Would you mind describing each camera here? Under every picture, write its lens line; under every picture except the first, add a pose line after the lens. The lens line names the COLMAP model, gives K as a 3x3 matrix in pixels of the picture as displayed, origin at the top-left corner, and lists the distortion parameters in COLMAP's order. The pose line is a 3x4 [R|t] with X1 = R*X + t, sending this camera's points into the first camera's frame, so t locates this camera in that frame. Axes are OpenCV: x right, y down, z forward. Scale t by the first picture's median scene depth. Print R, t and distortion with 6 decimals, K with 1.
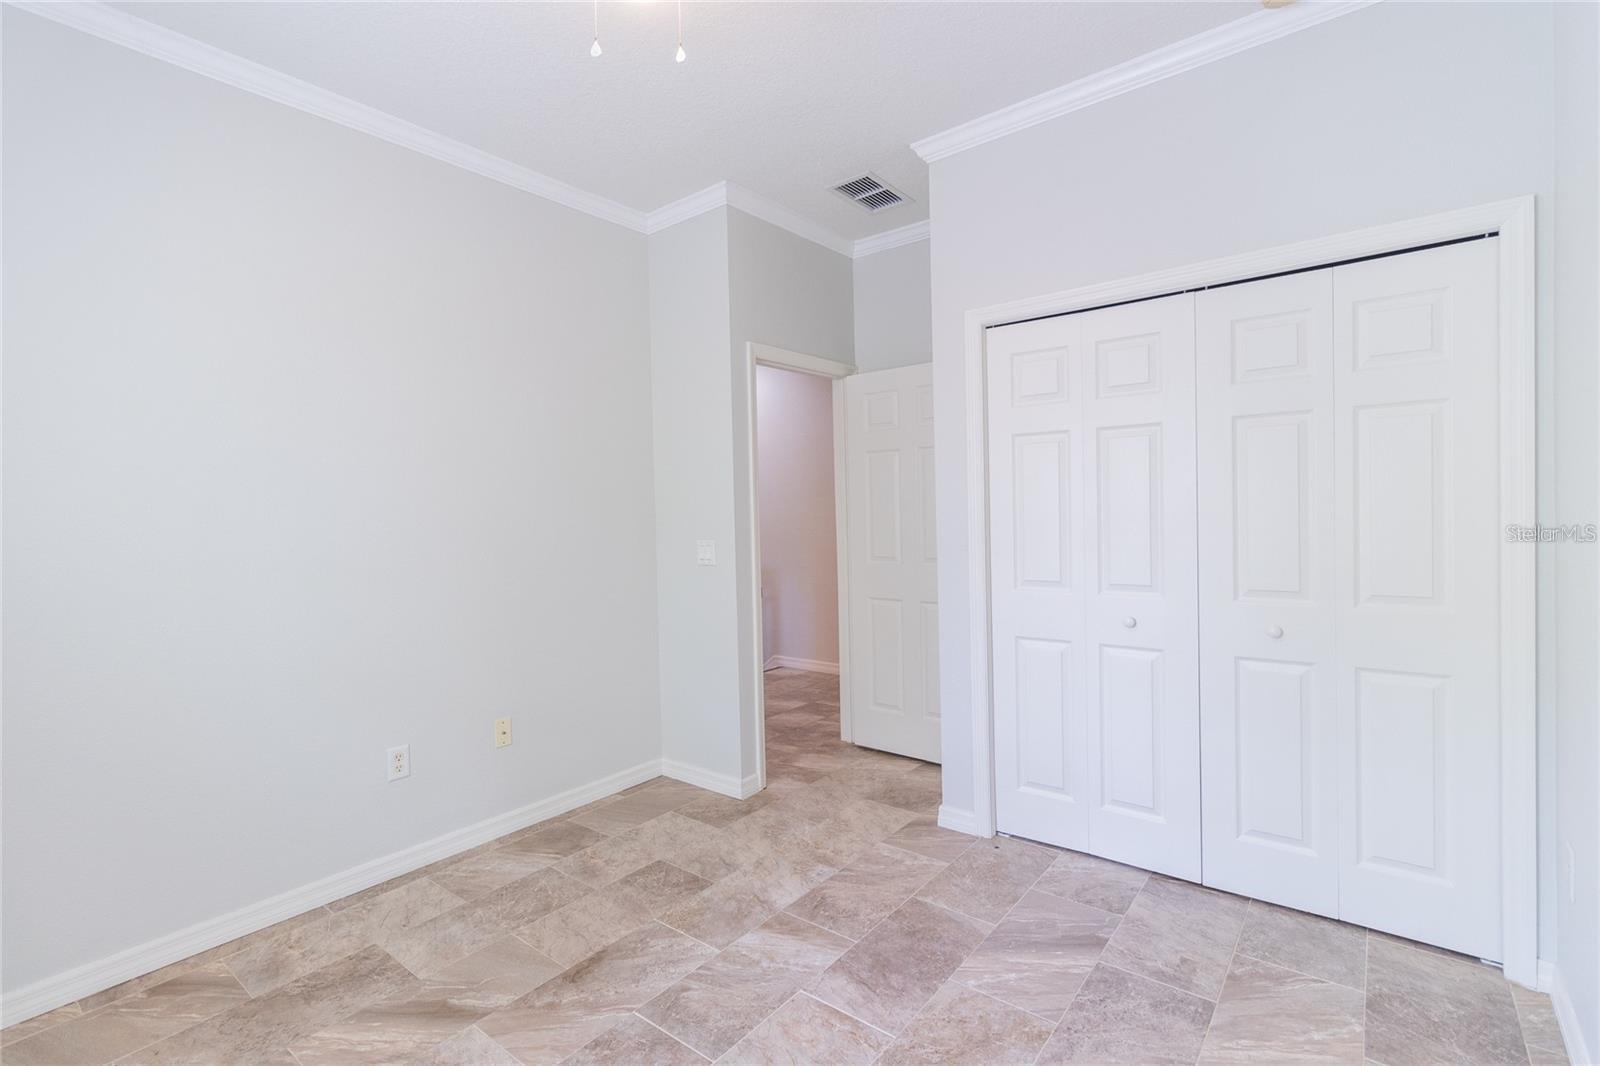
lens RADIAL K [[735.1, 0, 806.7], [0, 735.1, 526.7], [0, 0, 1]] dist [0.002117, -0.000190]
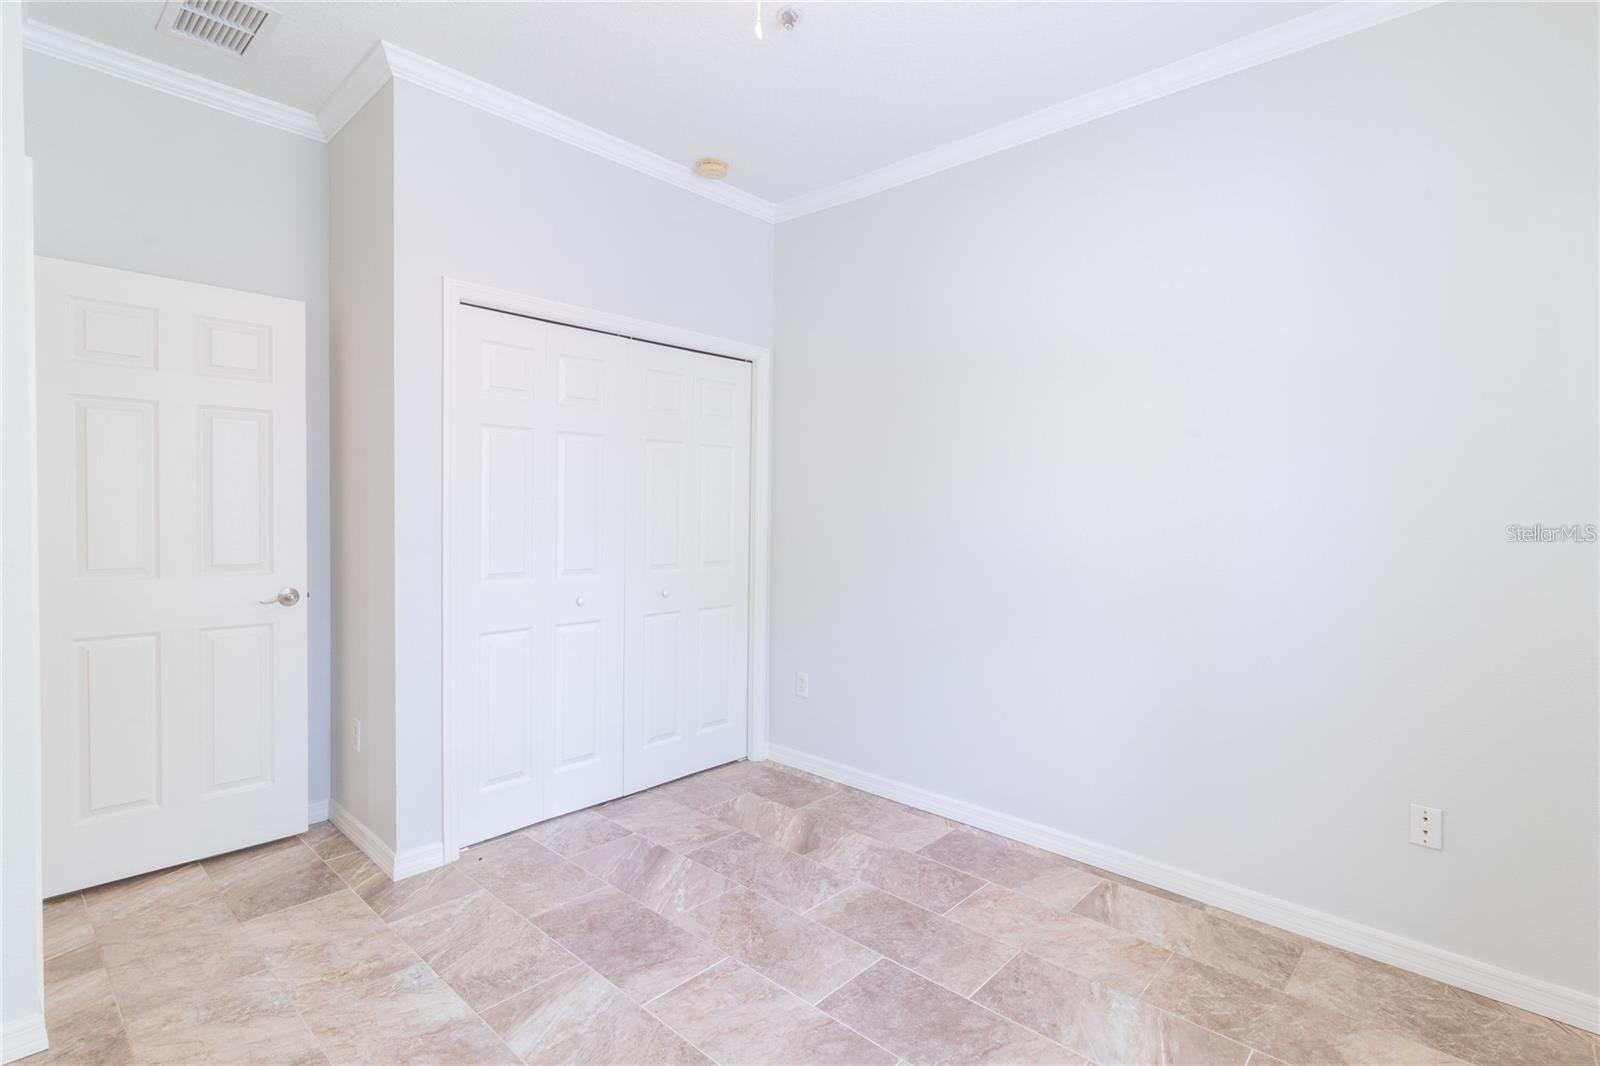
lens RADIAL K [[735.1, 0, 806.7], [0, 735.1, 526.7], [0, 0, 1]] dist [0.002117, -0.000190]
pose [[0.094816, -0.003127, 0.995490, -0.782272], [0.005406, 0.999982, 0.002626, 0.000907], [-0.995480, 0.005132, 0.094832, 0.571434]]
